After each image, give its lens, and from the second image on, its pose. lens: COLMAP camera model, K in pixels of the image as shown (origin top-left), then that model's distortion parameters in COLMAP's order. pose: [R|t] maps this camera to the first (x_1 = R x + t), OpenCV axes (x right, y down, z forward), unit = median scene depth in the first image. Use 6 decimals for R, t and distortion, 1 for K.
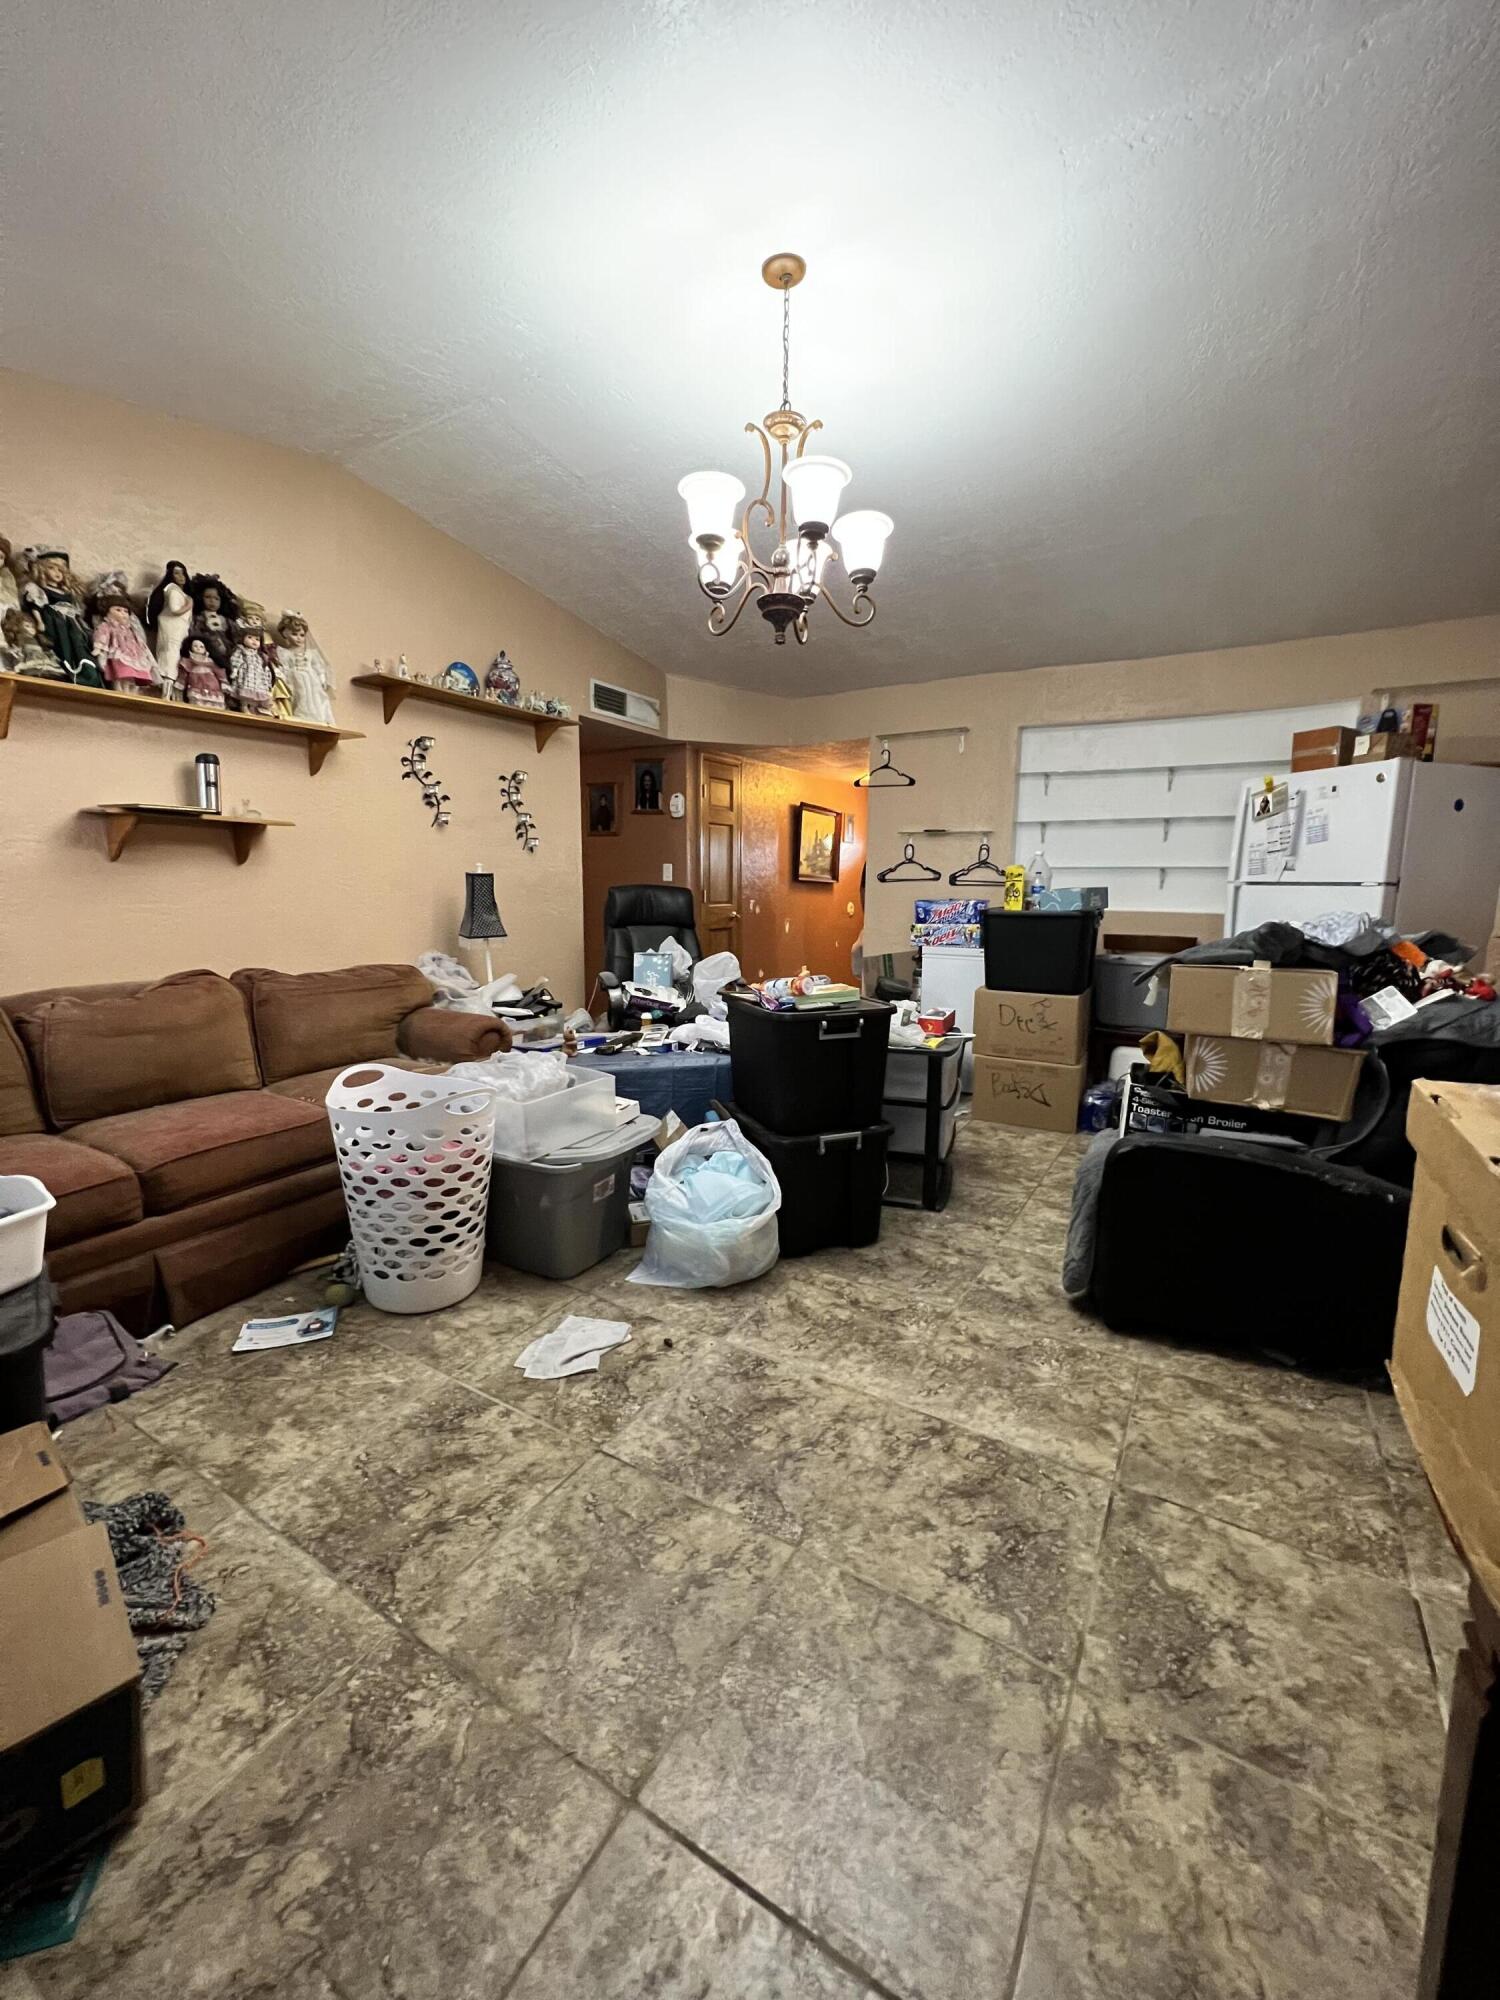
lens RADIAL K [[796.9, 0, 750.0], [0, 796.9, 1000.0], [0, 0, 1]] dist [-0.003952, 0.000366]
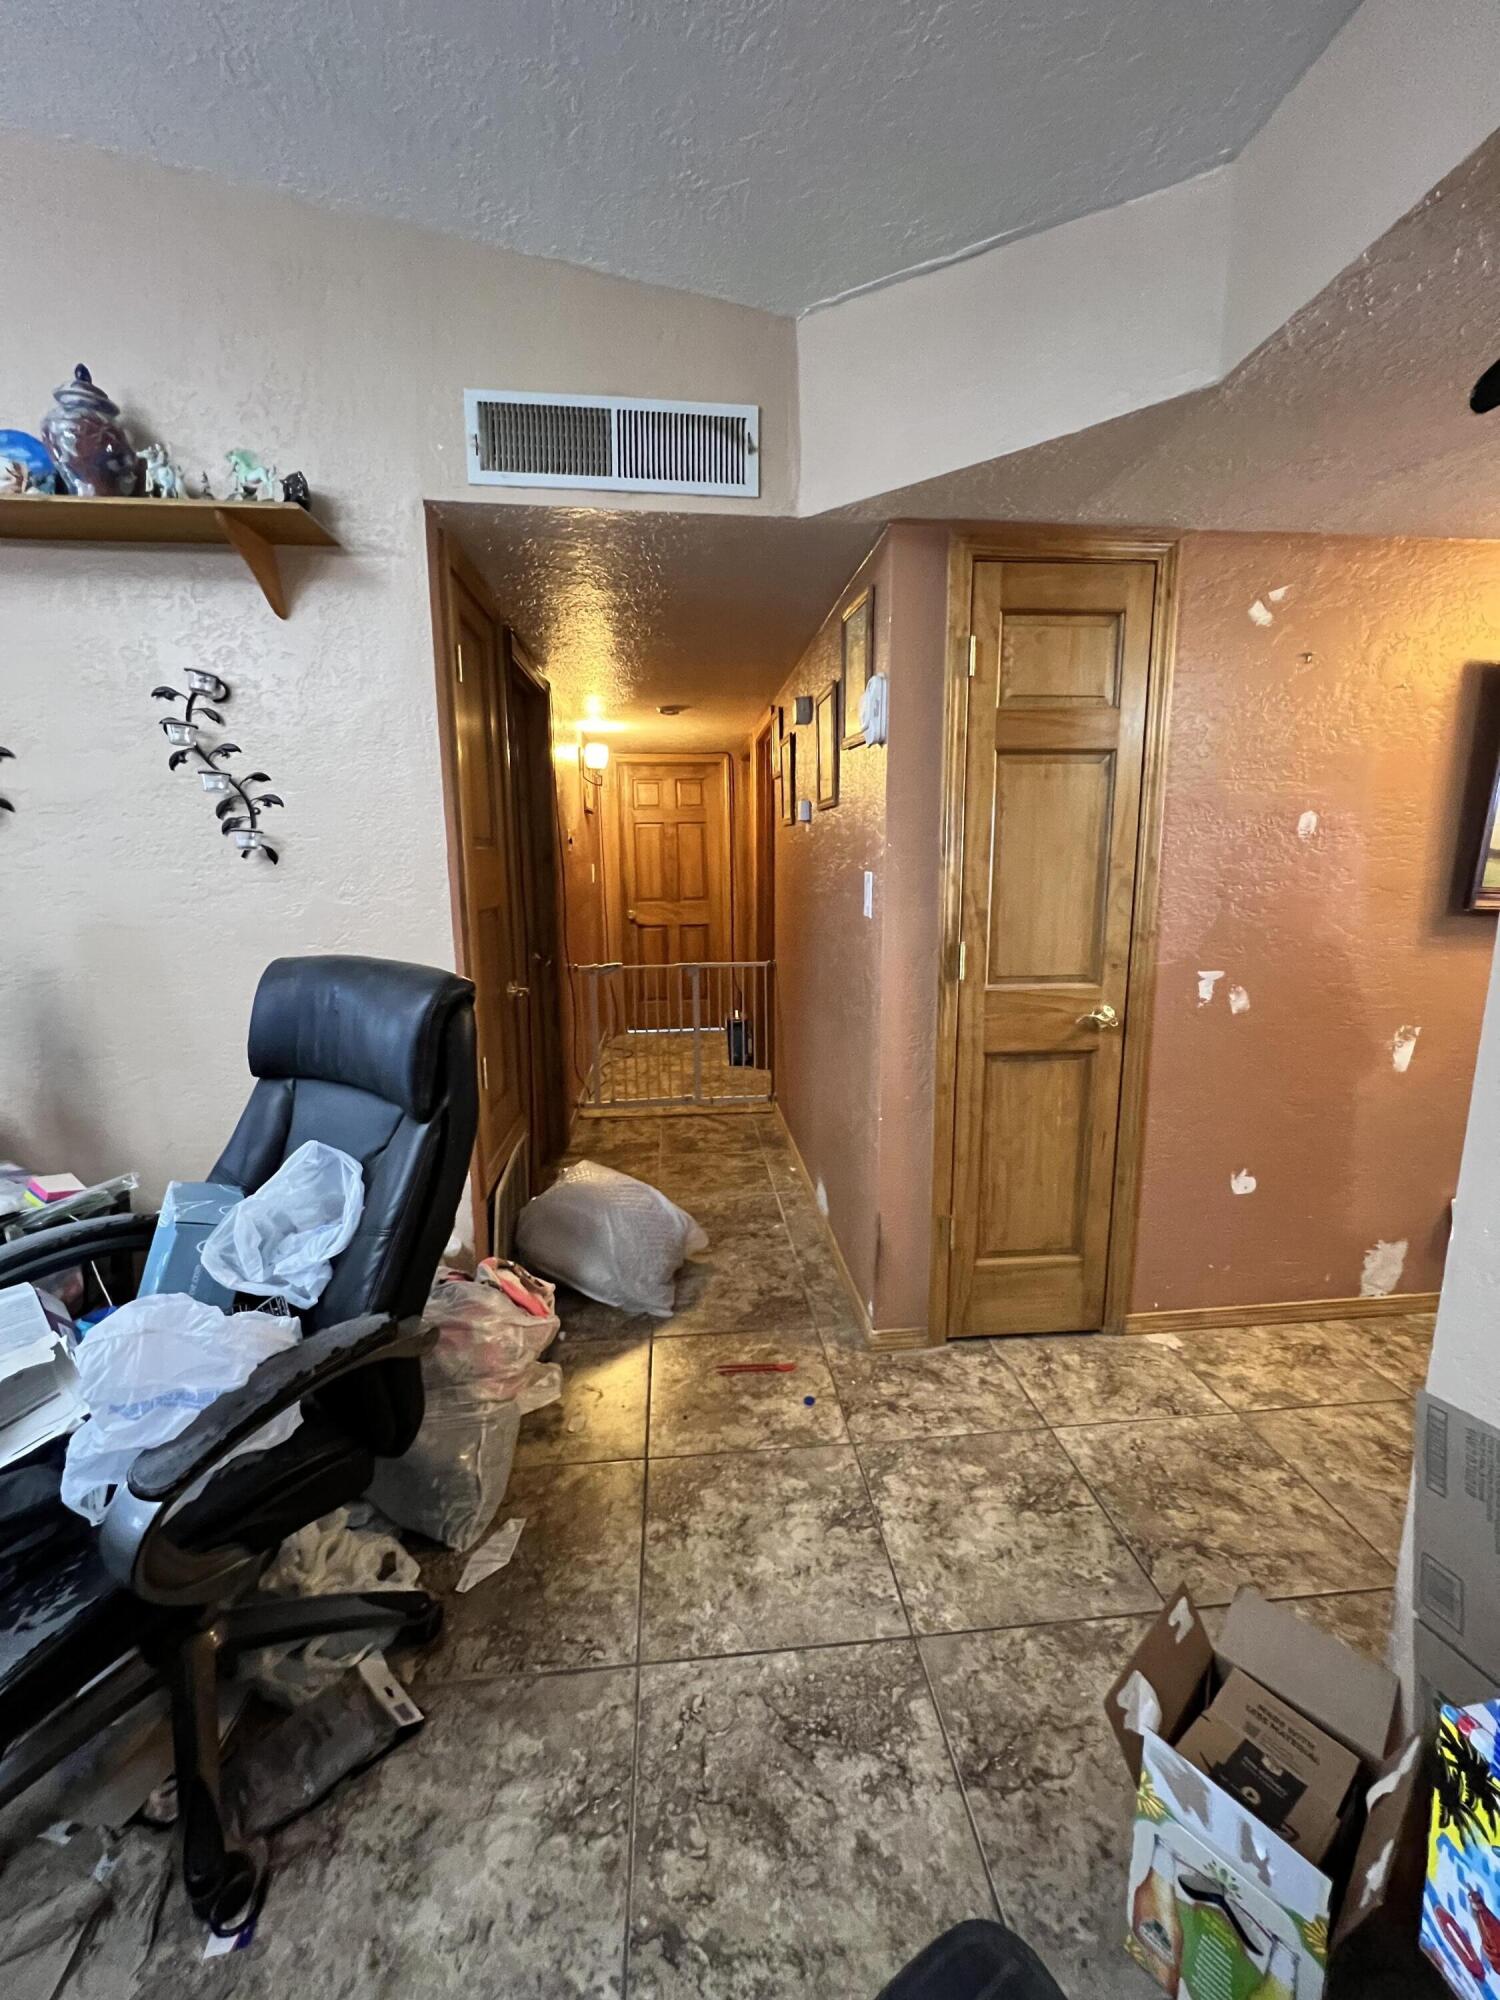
lens RADIAL K [[796.9, 0, 750.0], [0, 796.9, 1000.0], [0, 0, 1]] dist [-0.003952, 0.000366]
pose [[0.599053, 0.125908, -0.790748, 0.385226], [-0.109743, 0.991151, 0.074678, -0.298478], [0.793153, 0.042043, 0.607569, 1.634908]]
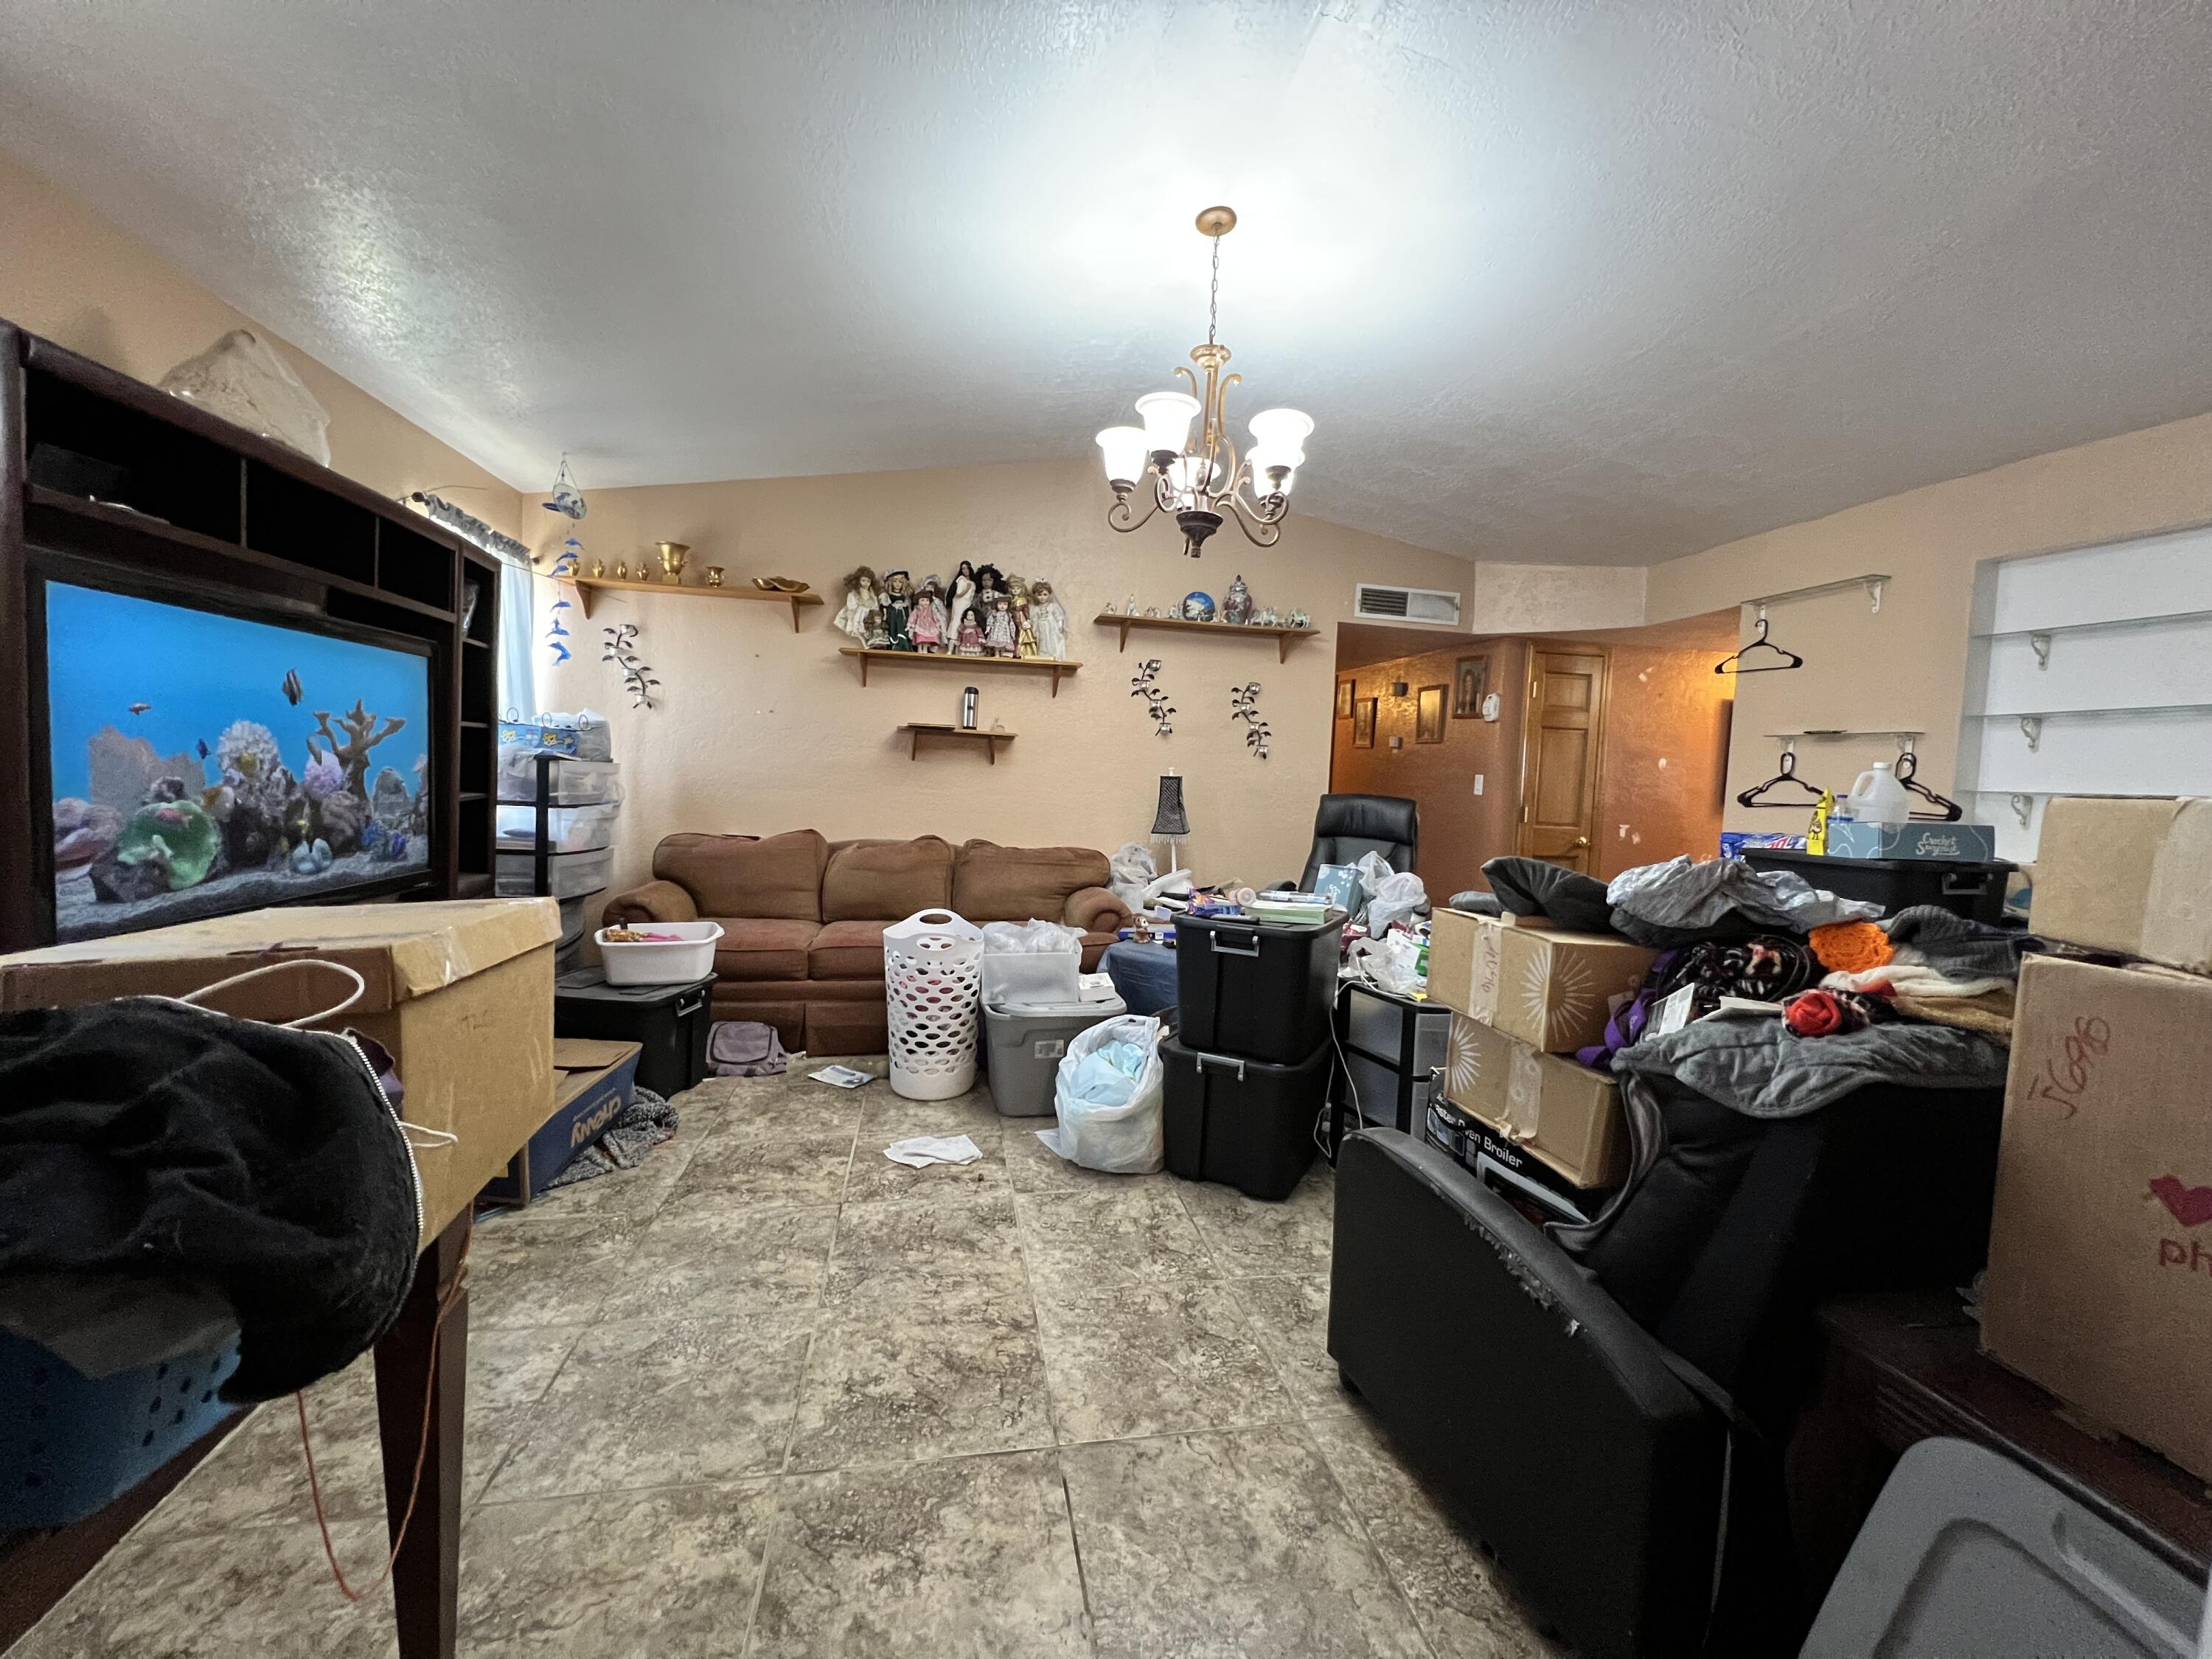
lens RADIAL K [[881.0, 0, 1106.0], [0, 881.0, 829.5], [0, 0, 1]] dist [-0.002073, -0.000097]
pose [[0.663908, 0.066847, -0.744821, 0.764607], [-0.147747, 0.988089, -0.043016, -0.028622], [0.733074, 0.138604, 0.665877, 0.183788]]
